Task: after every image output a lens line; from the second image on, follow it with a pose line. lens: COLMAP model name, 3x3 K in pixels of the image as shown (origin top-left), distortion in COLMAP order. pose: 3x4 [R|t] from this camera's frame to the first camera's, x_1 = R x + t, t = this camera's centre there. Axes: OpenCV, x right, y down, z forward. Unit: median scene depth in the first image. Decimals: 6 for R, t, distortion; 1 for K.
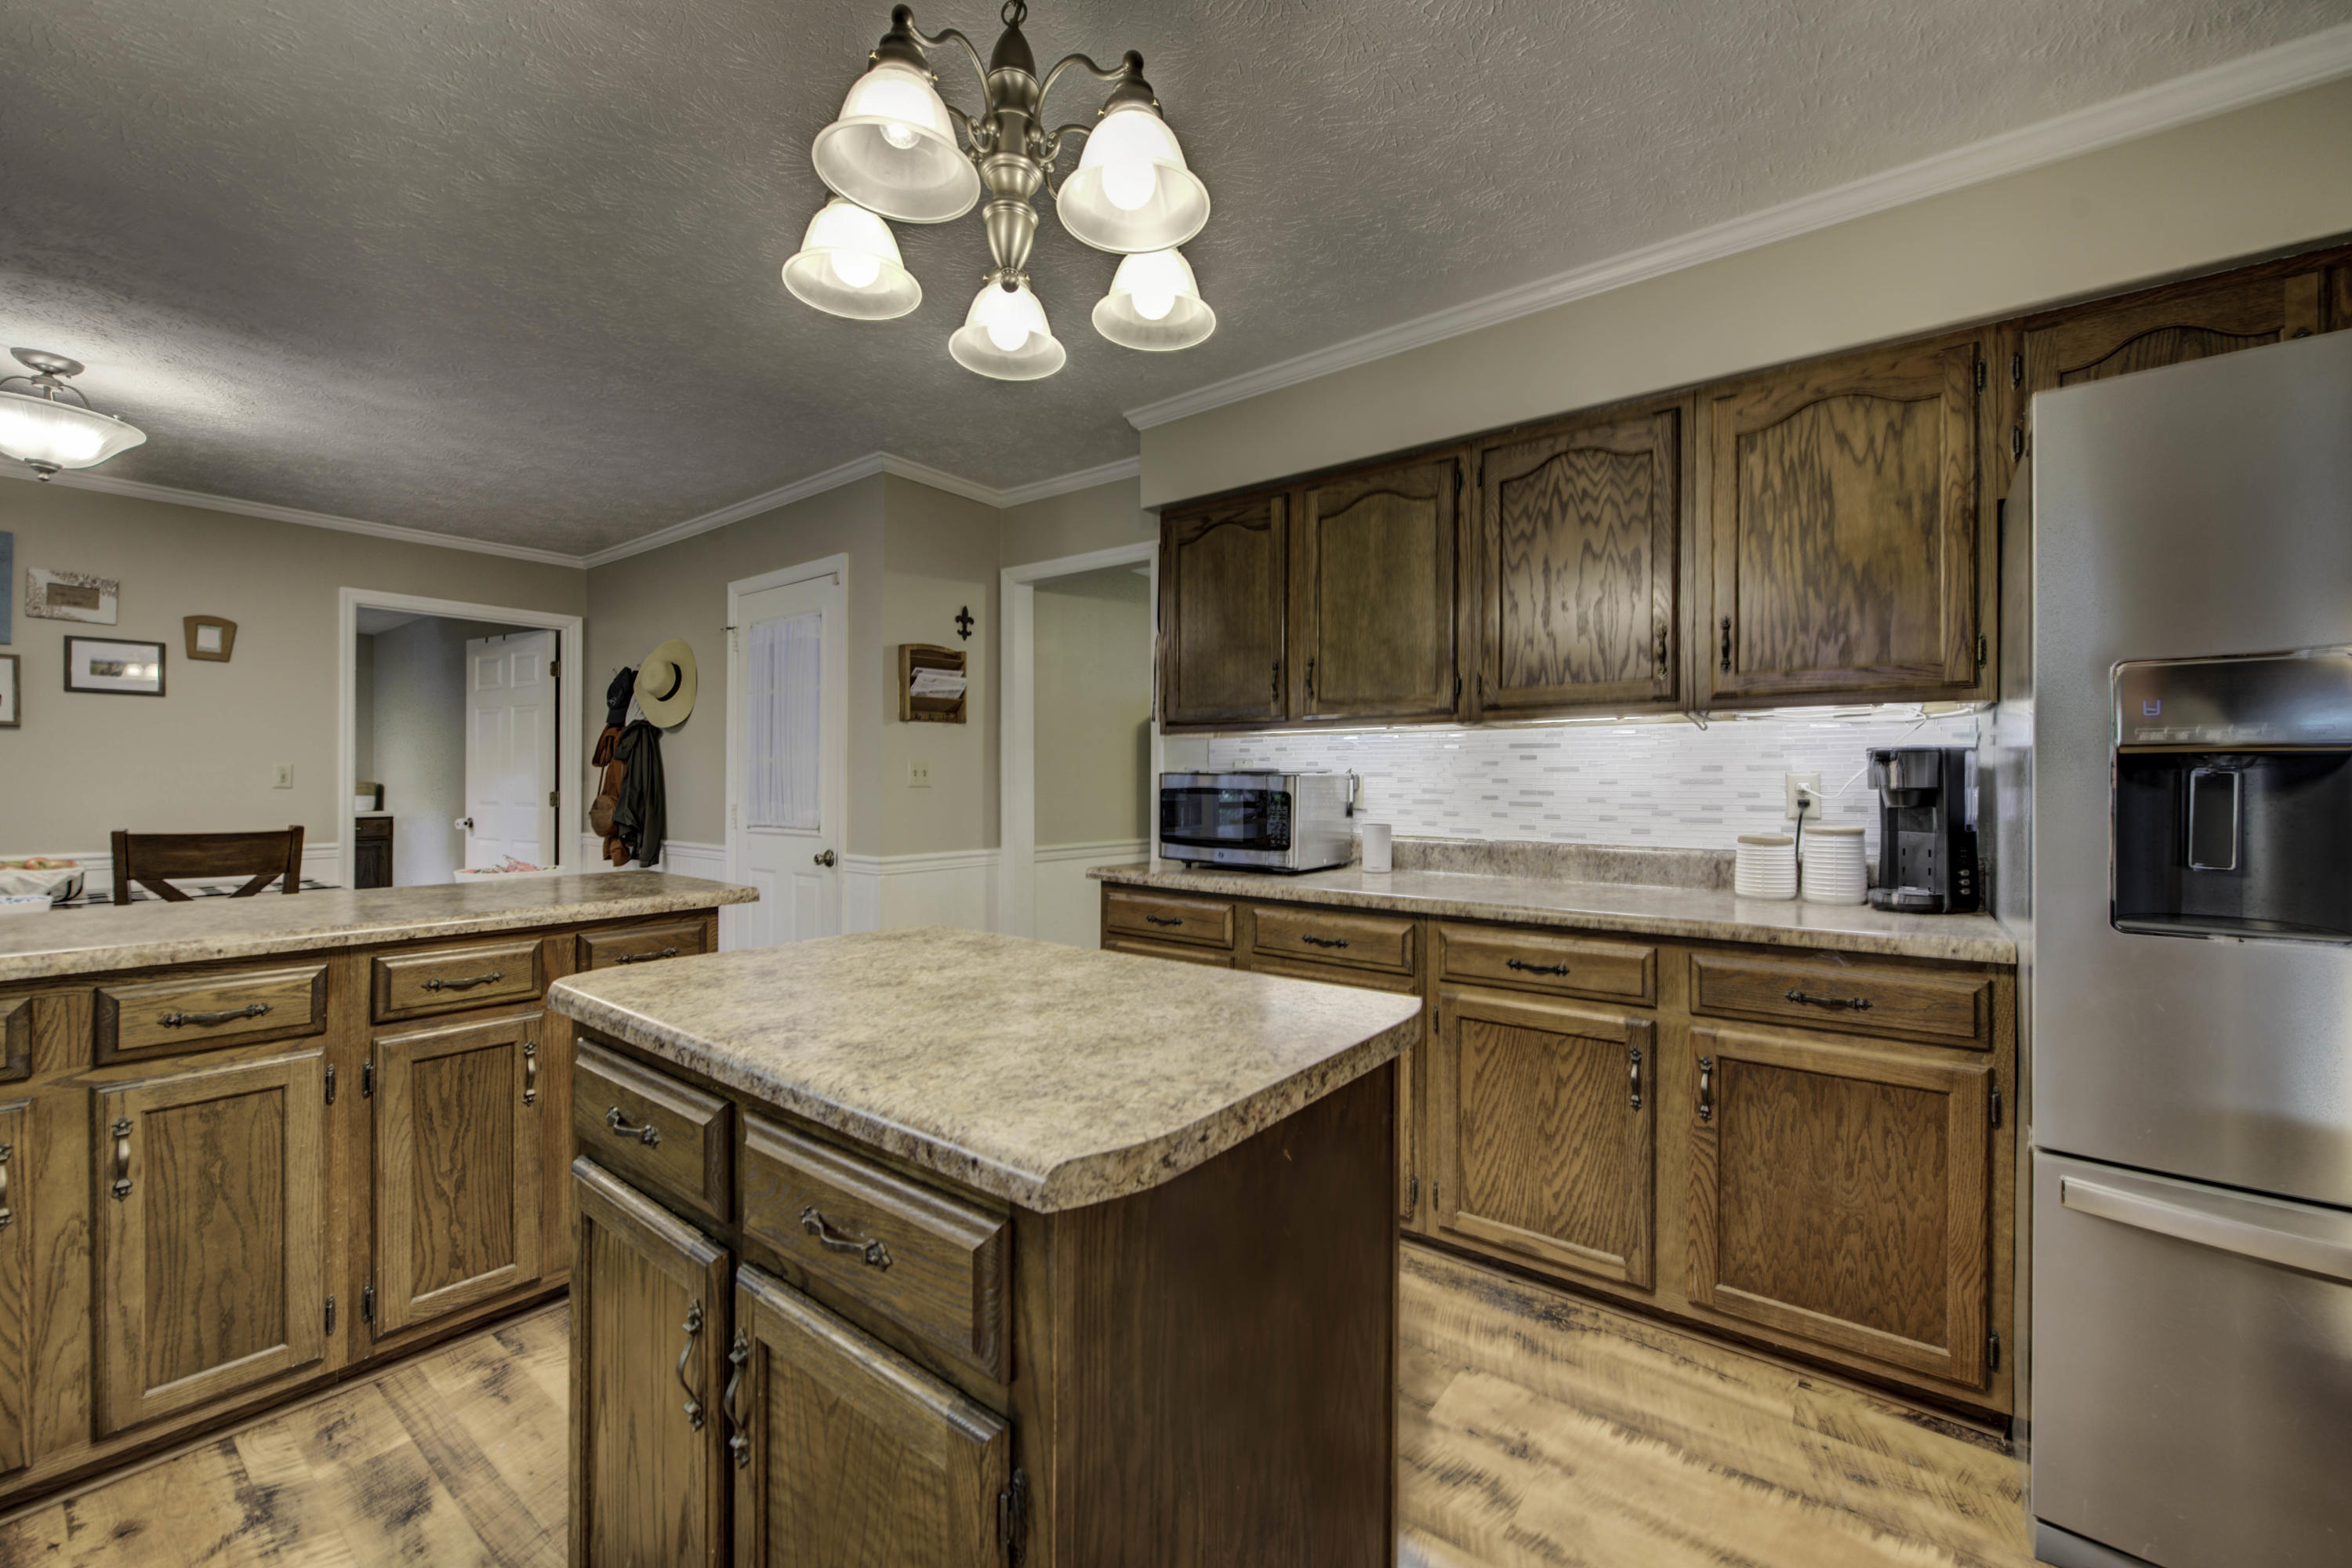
lens RADIAL K [[922.5, 0, 1175.5], [0, 922.5, 784.1], [0, 0, 1]] dist [0.002117, -0.000724]
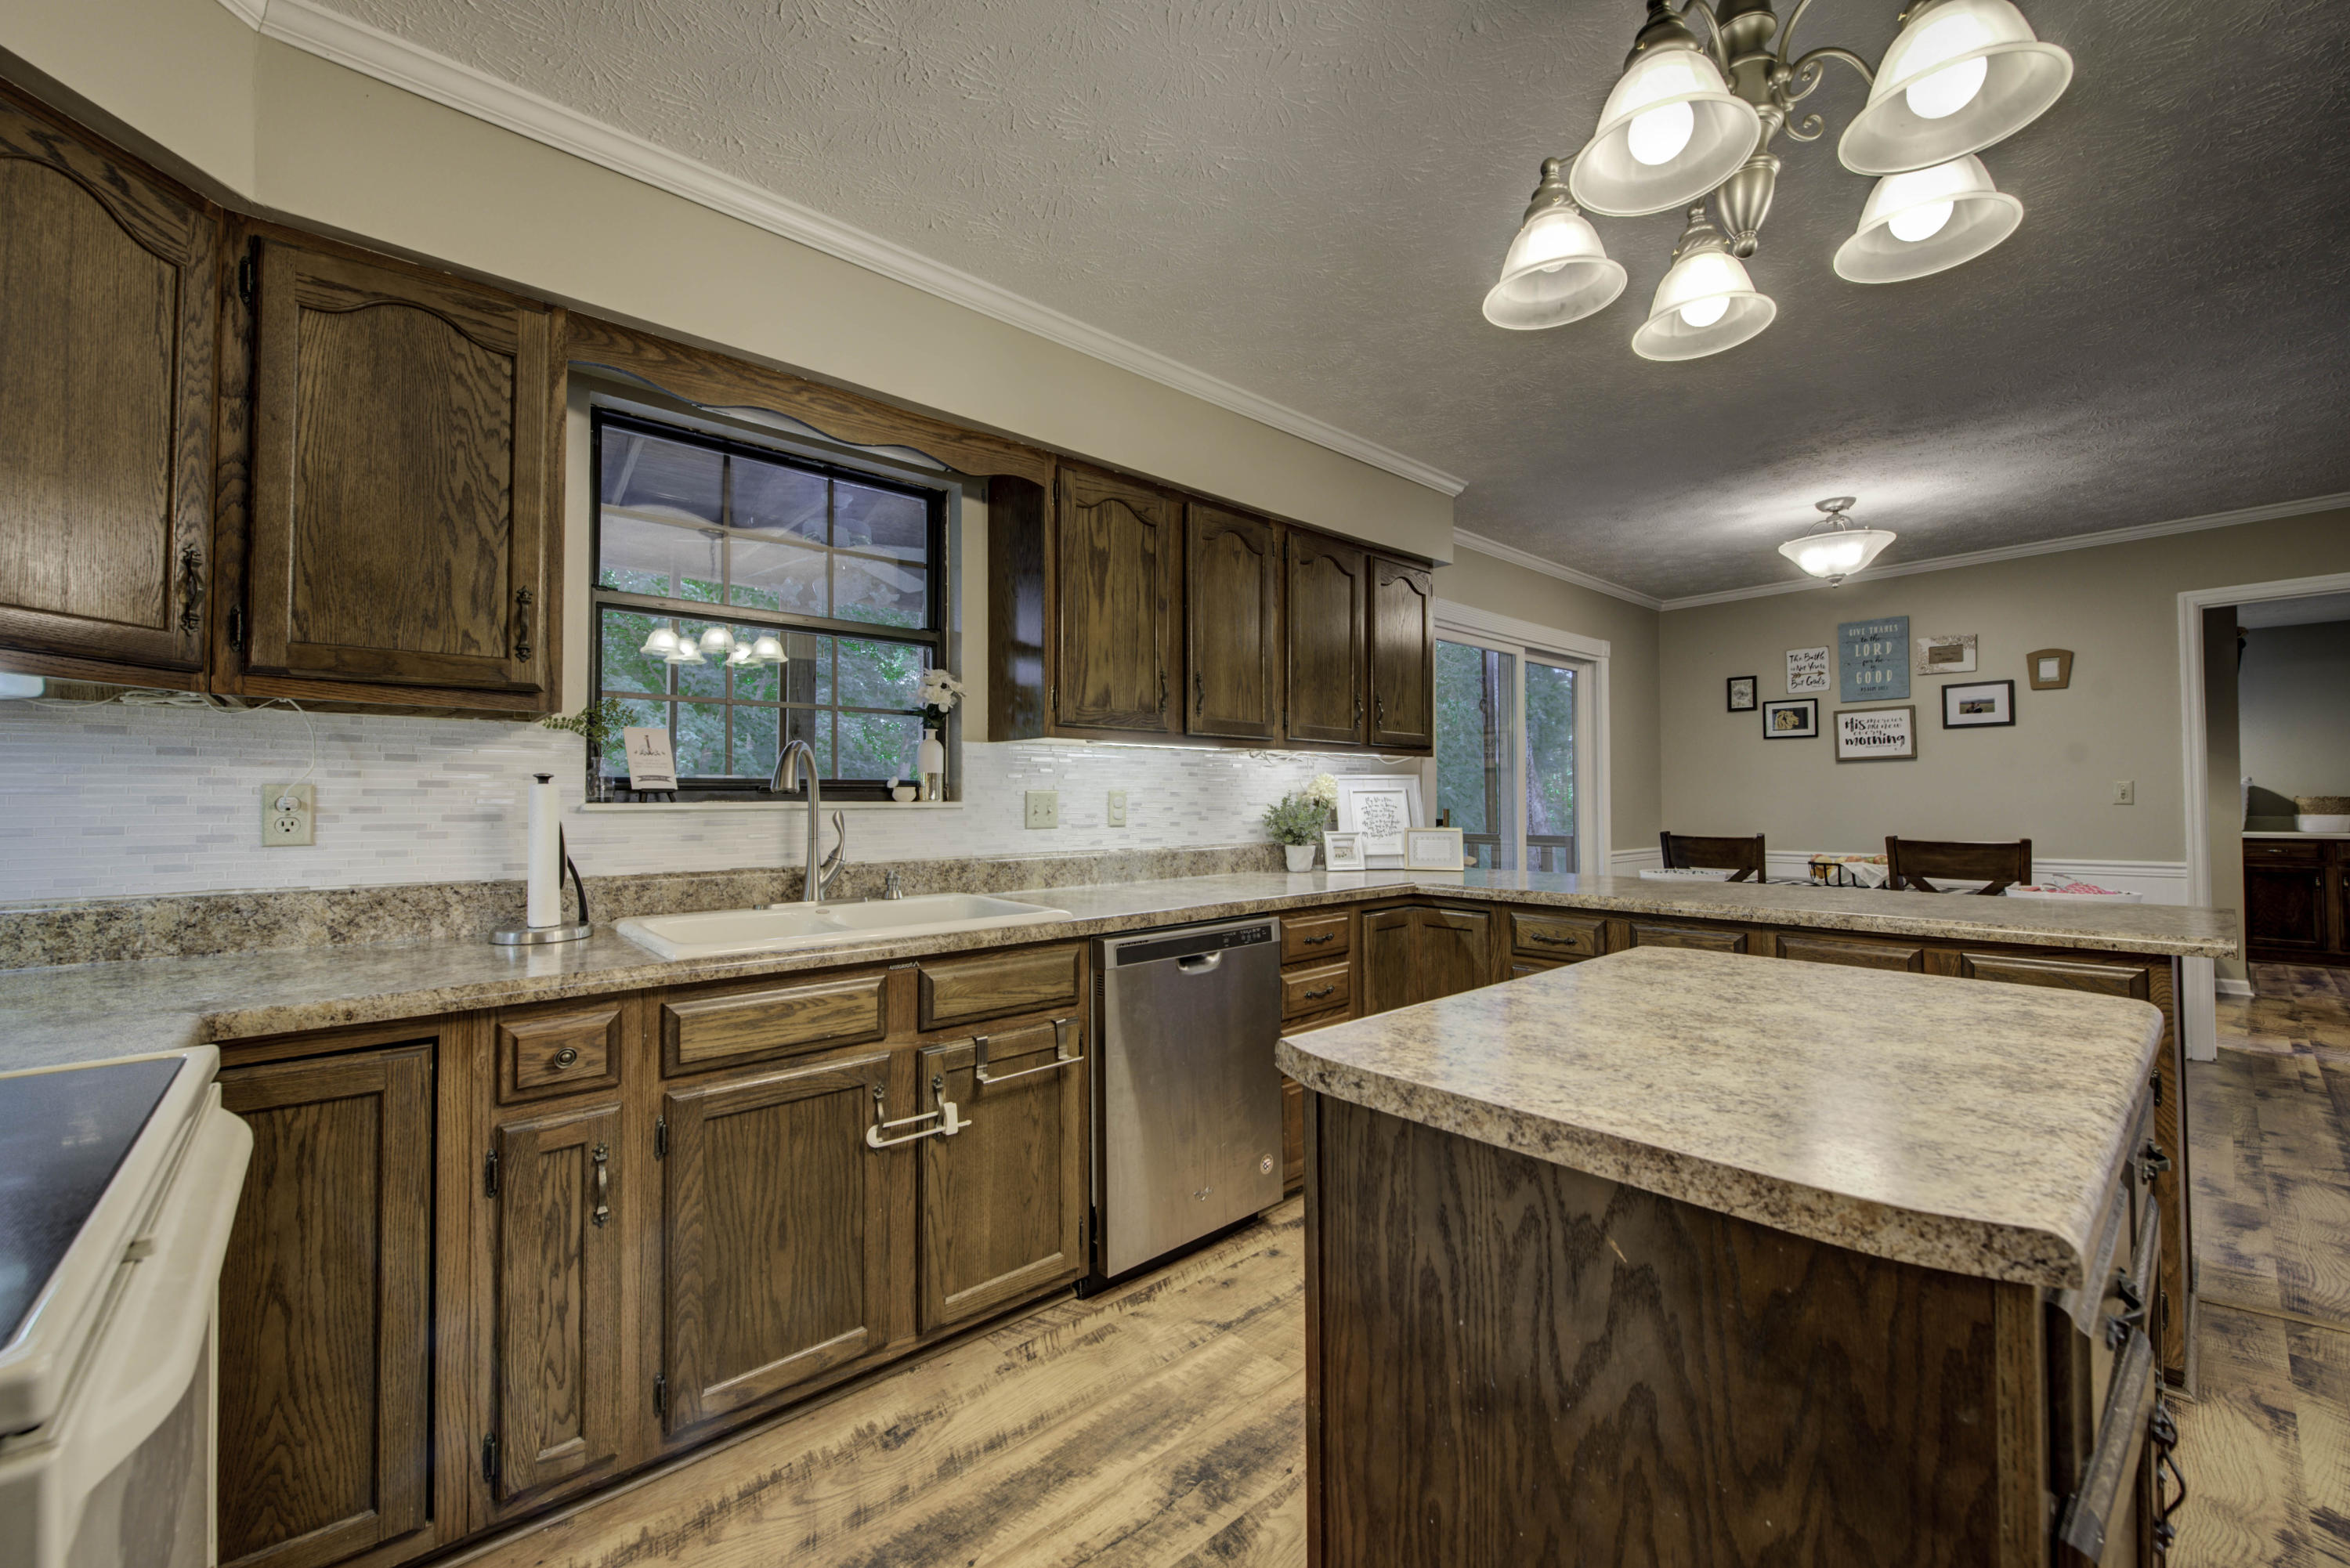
lens RADIAL K [[921.7, 0, 1178.8], [0, 921.7, 778.5], [0, 0, 1]] dist [0.002117, -0.000724]
pose [[-0.187891, -0.027612, -0.981802, 0.377214], [0.003513, 0.999579, -0.028784, 0.002221], [0.982184, -0.008858, -0.187715, 0.289754]]
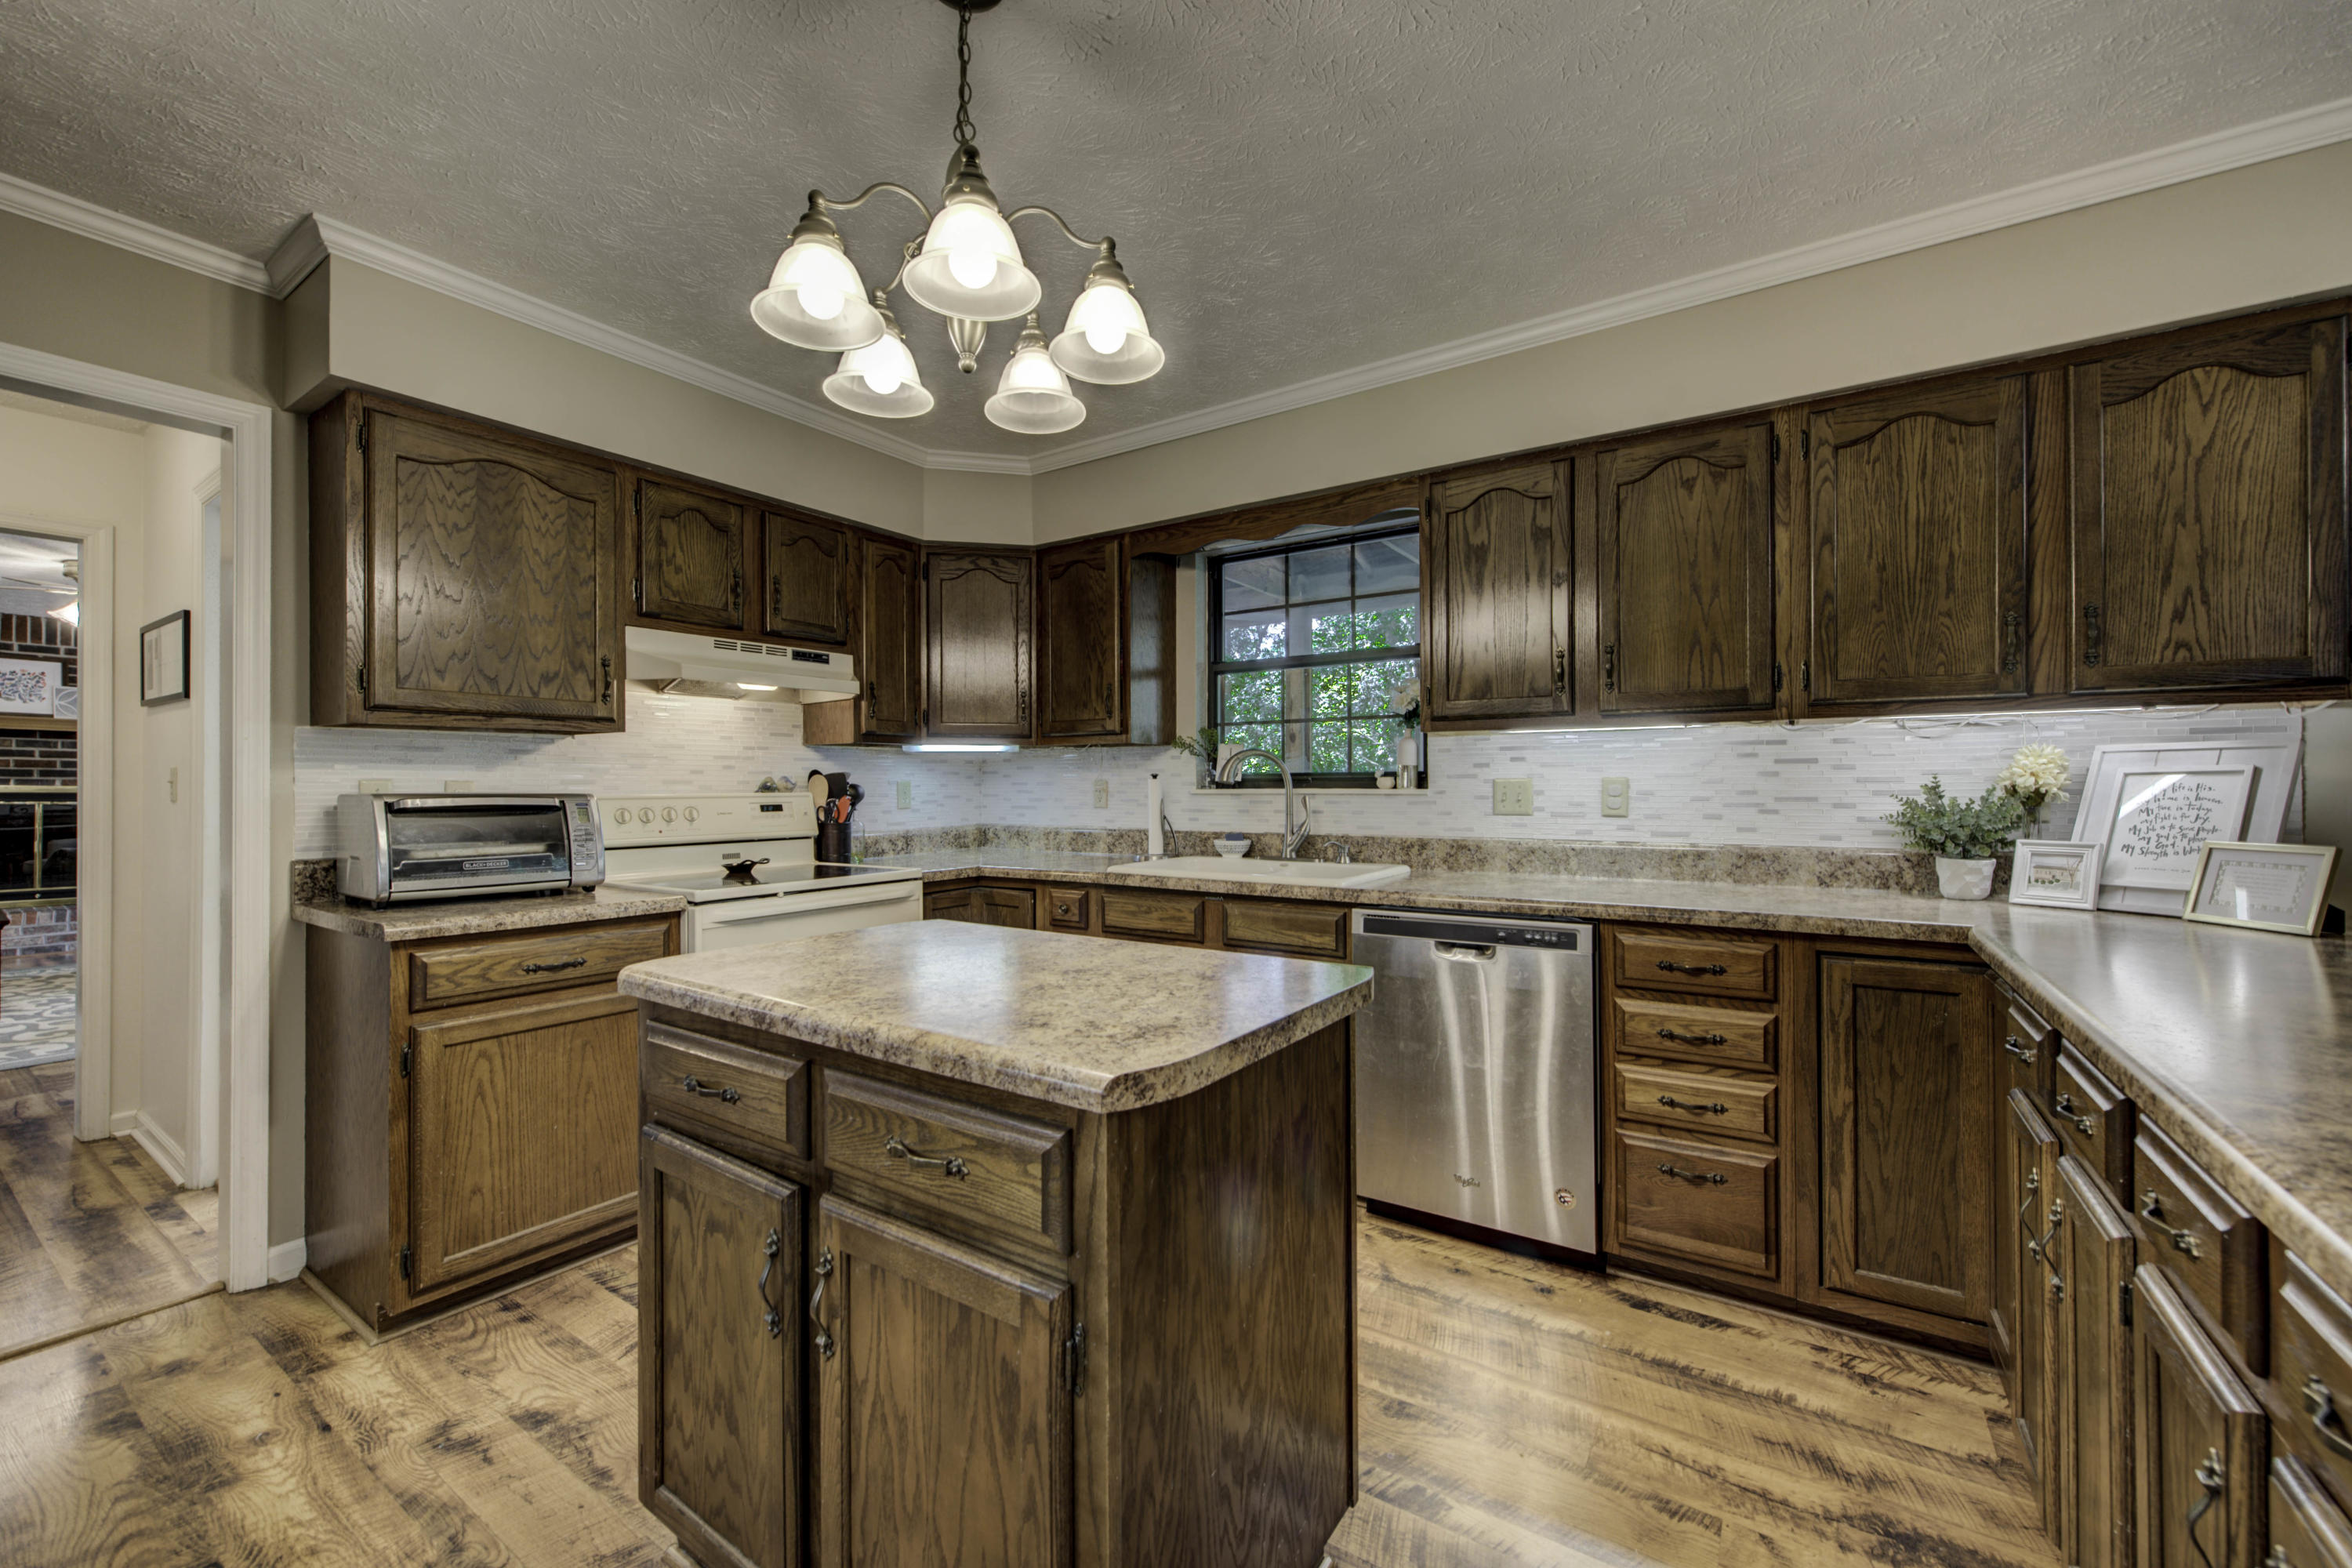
lens RADIAL K [[922.5, 0, 1172.0], [0, 922.5, 786.6], [0, 0, 1]] dist [0.002117, -0.000724]
pose [[-0.998024, -0.001448, -0.062812, -0.189987], [-0.001345, 0.999998, -0.001668, -0.003187], [0.062814, -0.001581, -0.998024, 1.045204]]
